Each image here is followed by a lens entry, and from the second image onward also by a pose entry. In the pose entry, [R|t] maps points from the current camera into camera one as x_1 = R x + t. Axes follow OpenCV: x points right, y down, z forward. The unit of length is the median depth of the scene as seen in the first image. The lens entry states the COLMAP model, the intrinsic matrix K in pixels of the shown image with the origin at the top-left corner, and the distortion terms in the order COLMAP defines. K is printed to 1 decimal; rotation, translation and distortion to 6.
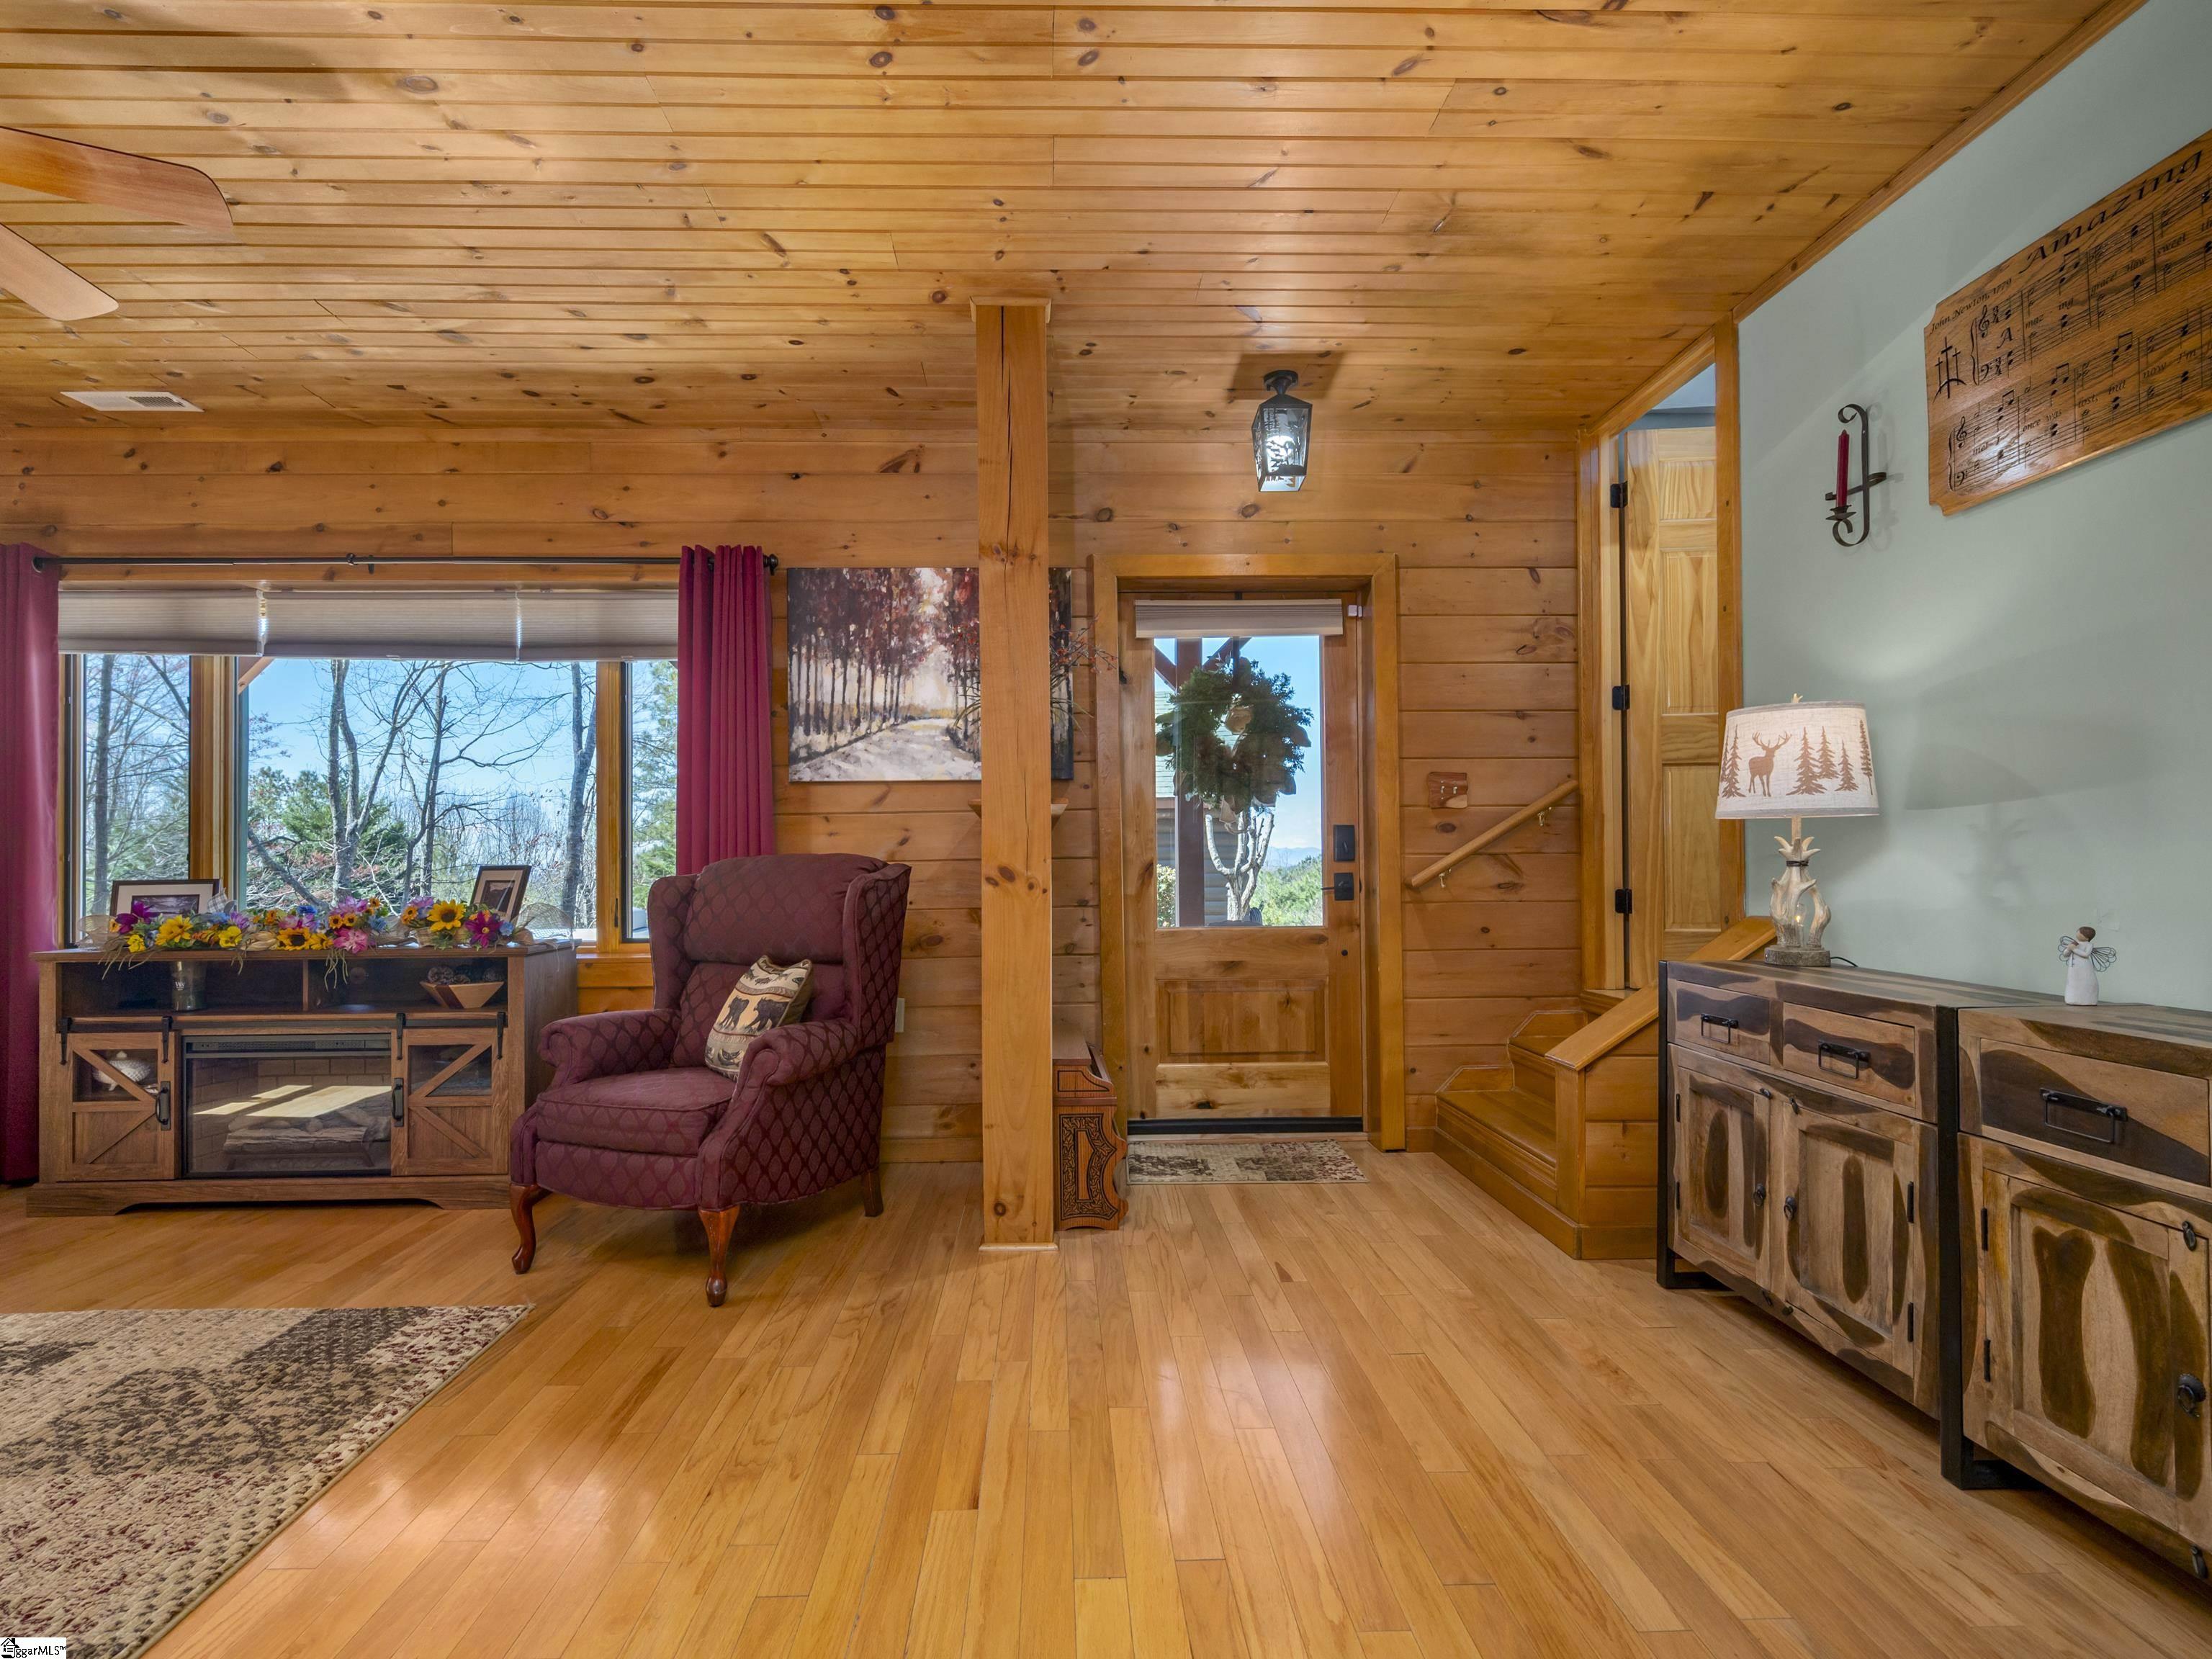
lens RADIAL K [[1076.3, 0, 1073.2], [0, 1076.3, 857.9], [0, 0, 1]] dist [-0.000250, -0.000996]
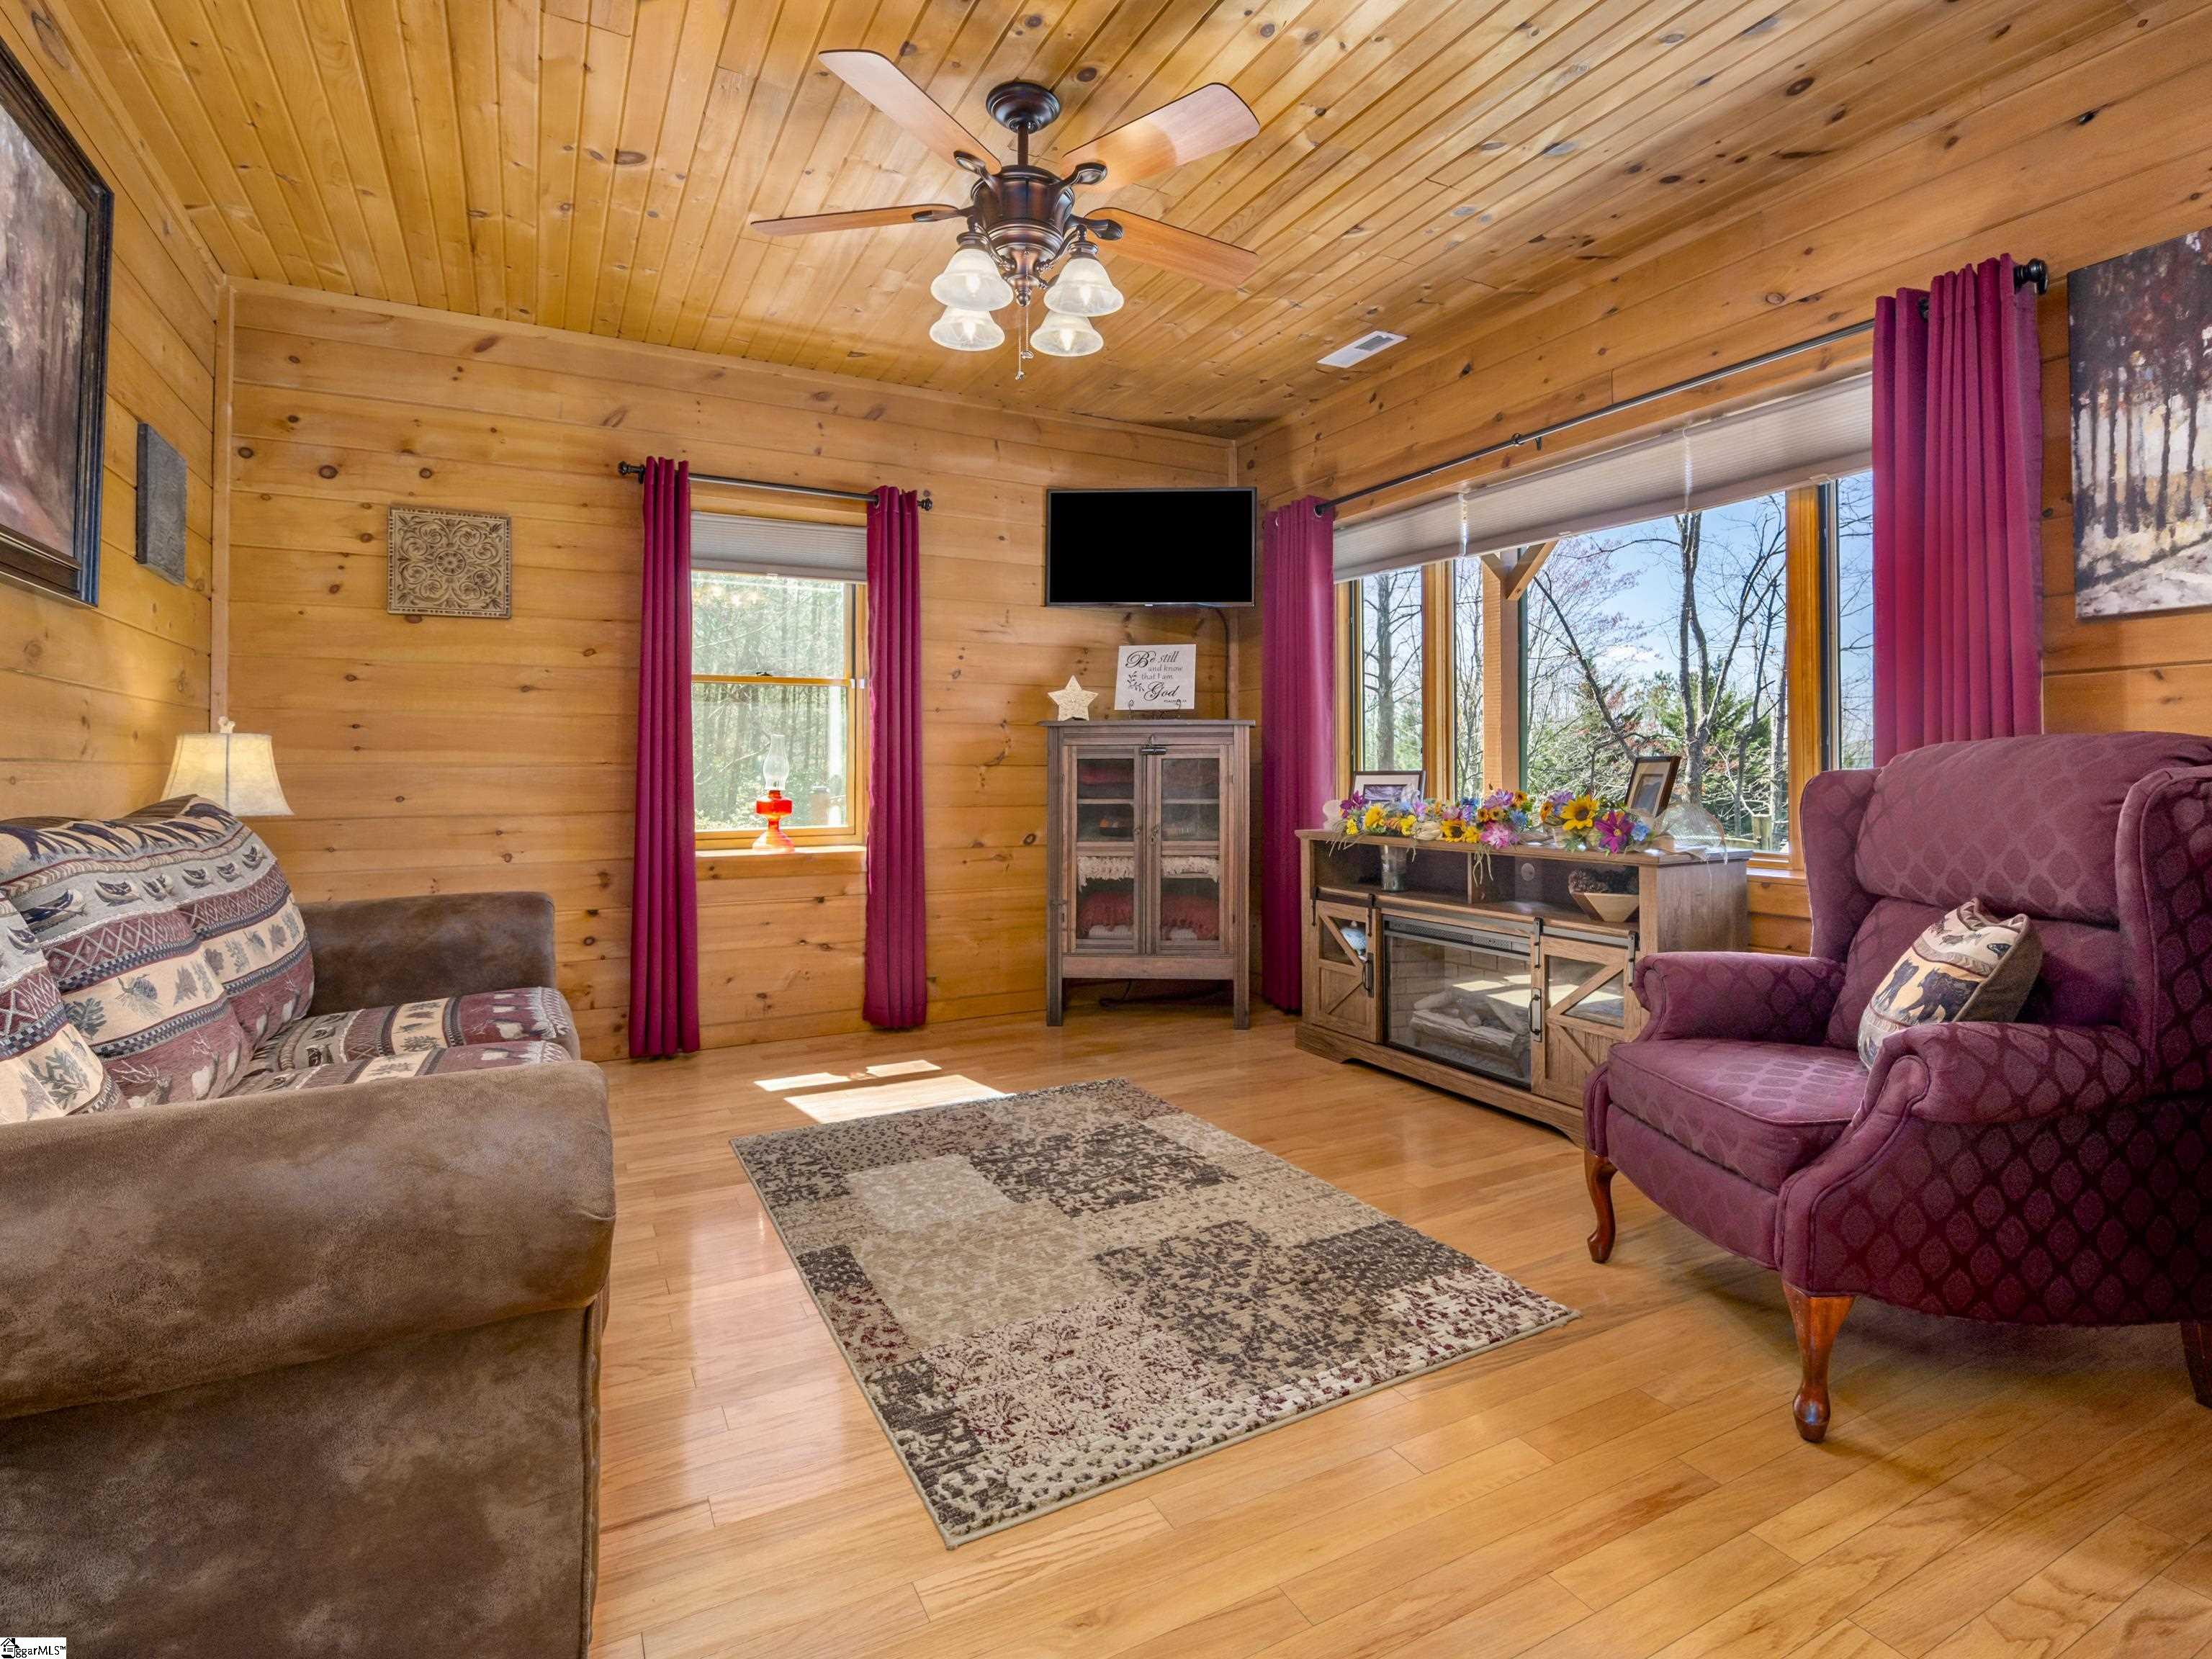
lens RADIAL K [[1105.1, 0, 1140.4], [0, 1105.1, 752.2], [0, 0, 1]] dist [0.000281, -0.001005]
pose [[0.462015, -0.008208, -0.886834, 0.055779], [0.007674, 0.999957, -0.005258, 0.005693], [0.886839, -0.004377, 0.462058, 0.272239]]
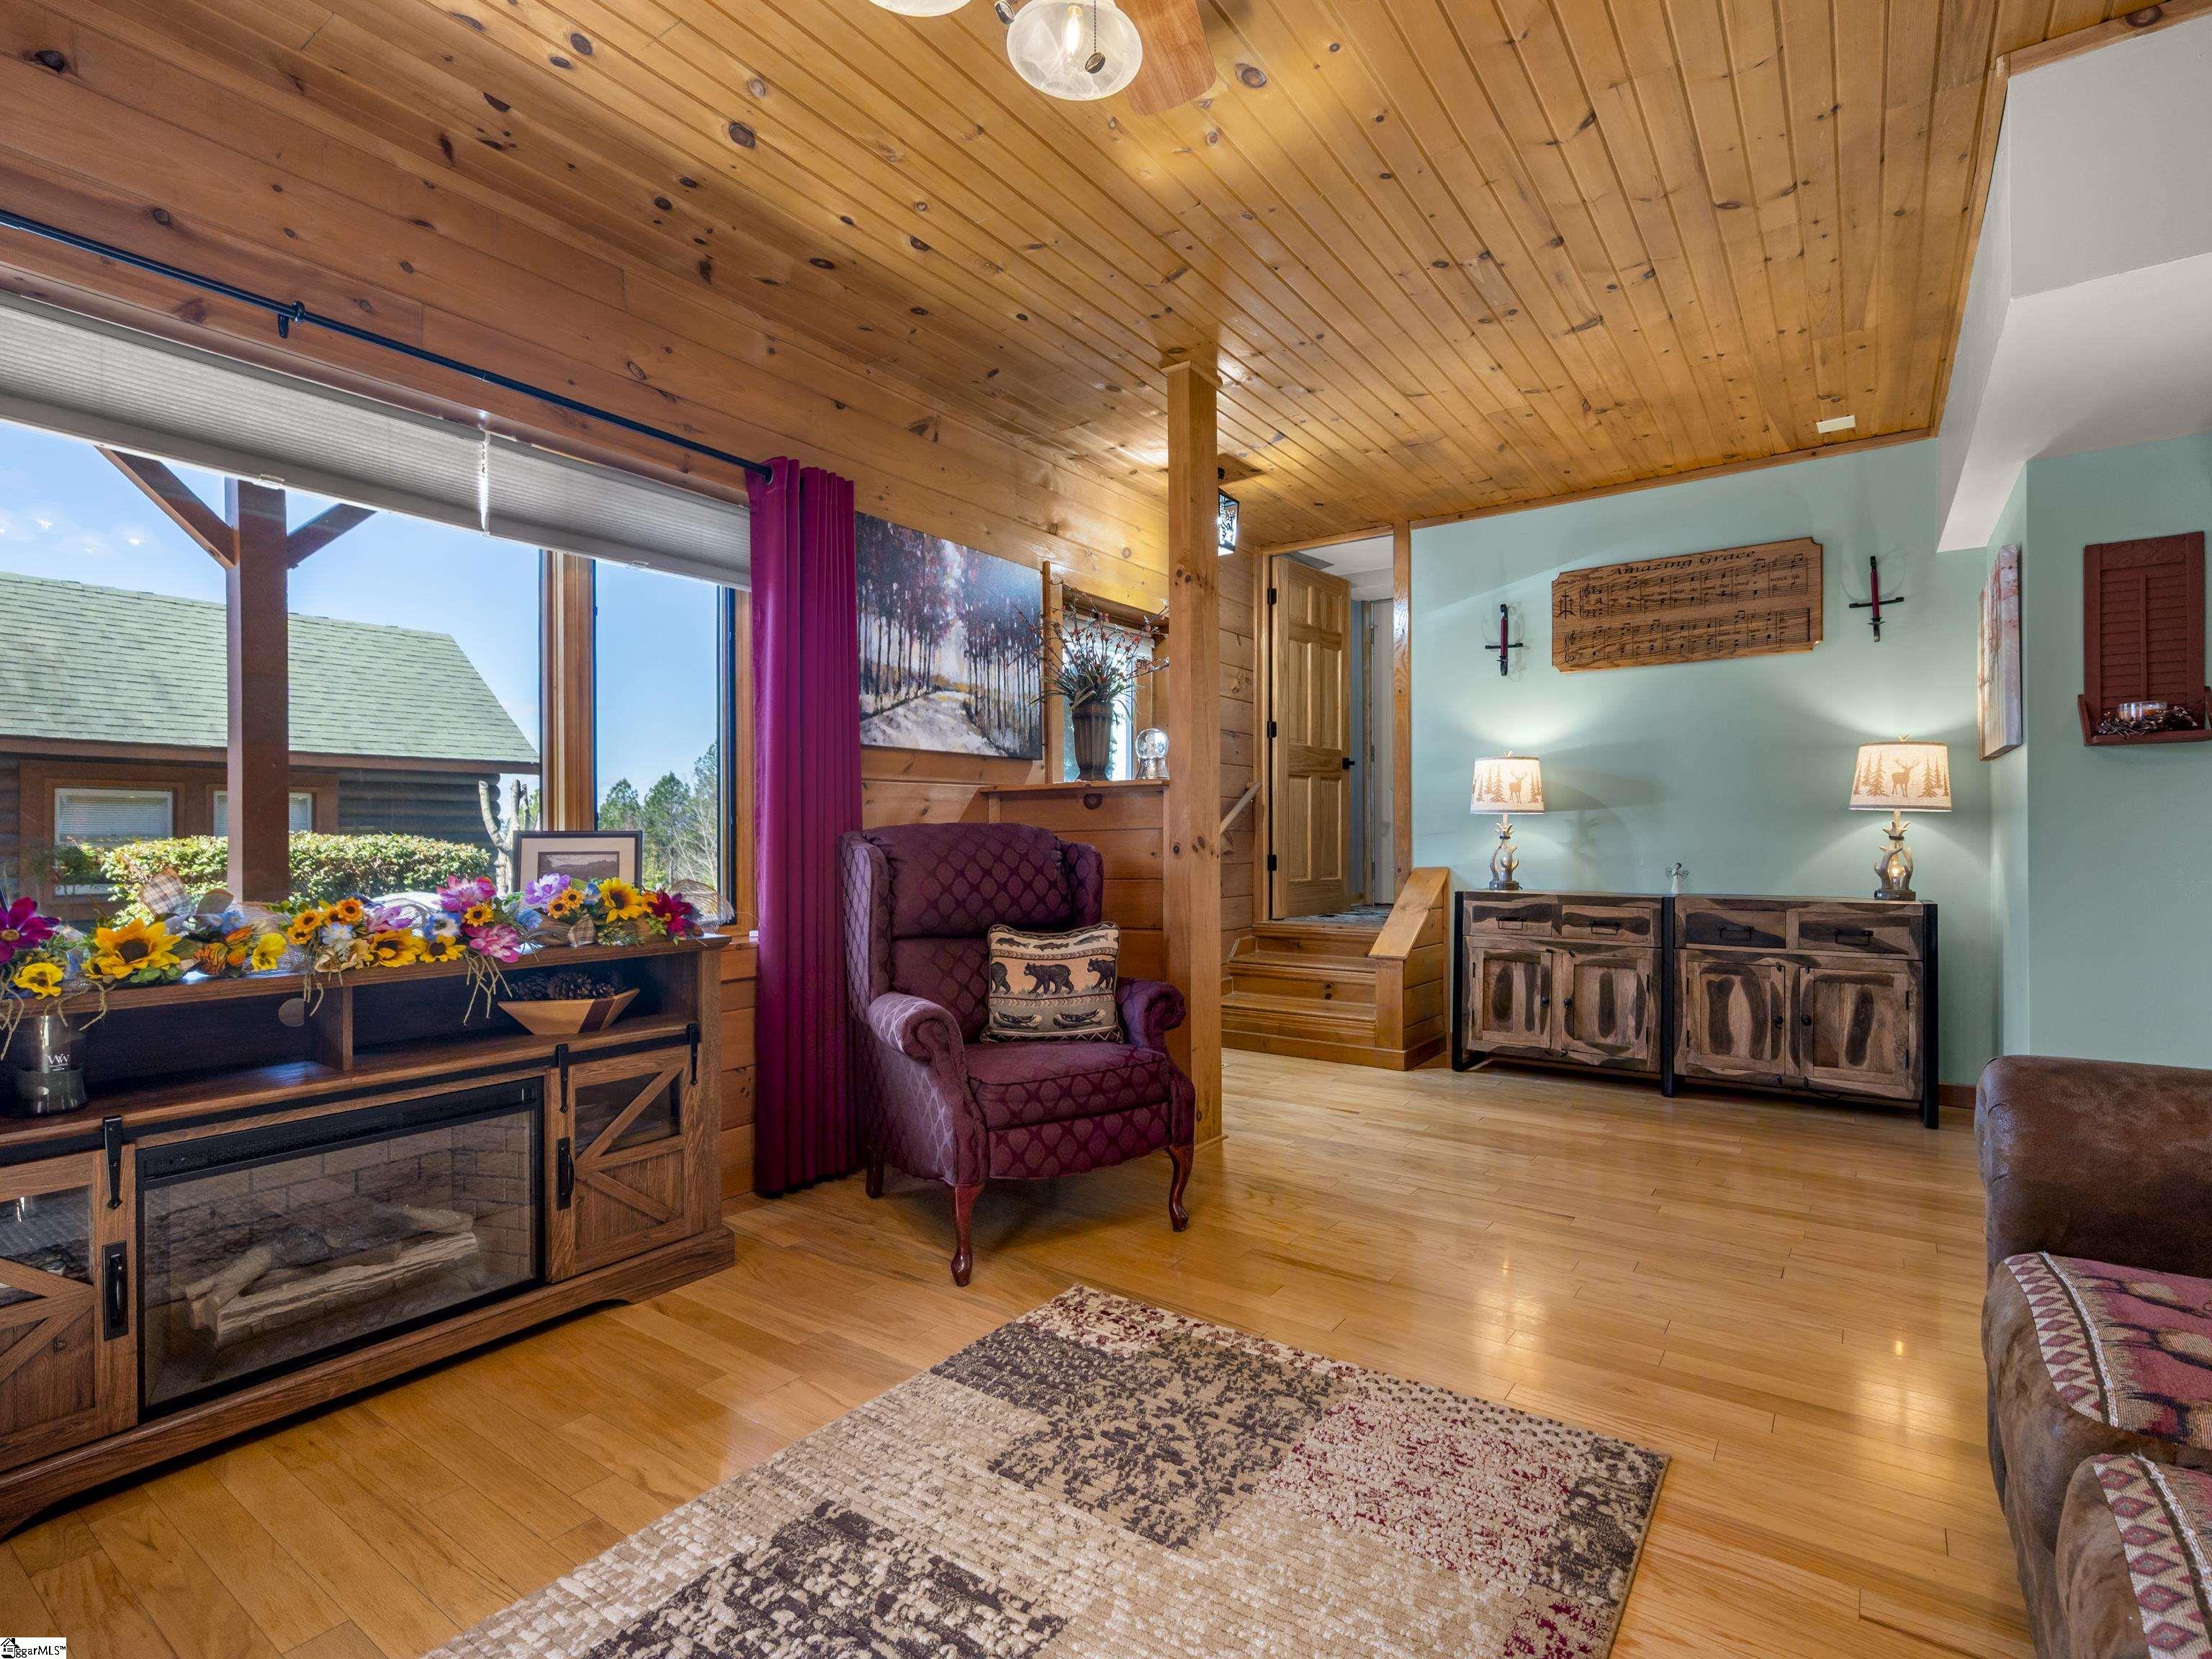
lens RADIAL K [[1068.0, 0, 1131.0], [0, 1068.0, 850.6], [0, 0, 1]] dist [-0.003185, -0.000393]
pose [[0.588764, -0.003874, 0.808296, -0.988700], [-0.007408, 0.999921, 0.010188, 0.010942], [-0.808271, -0.011986, 0.588688, 0.314689]]
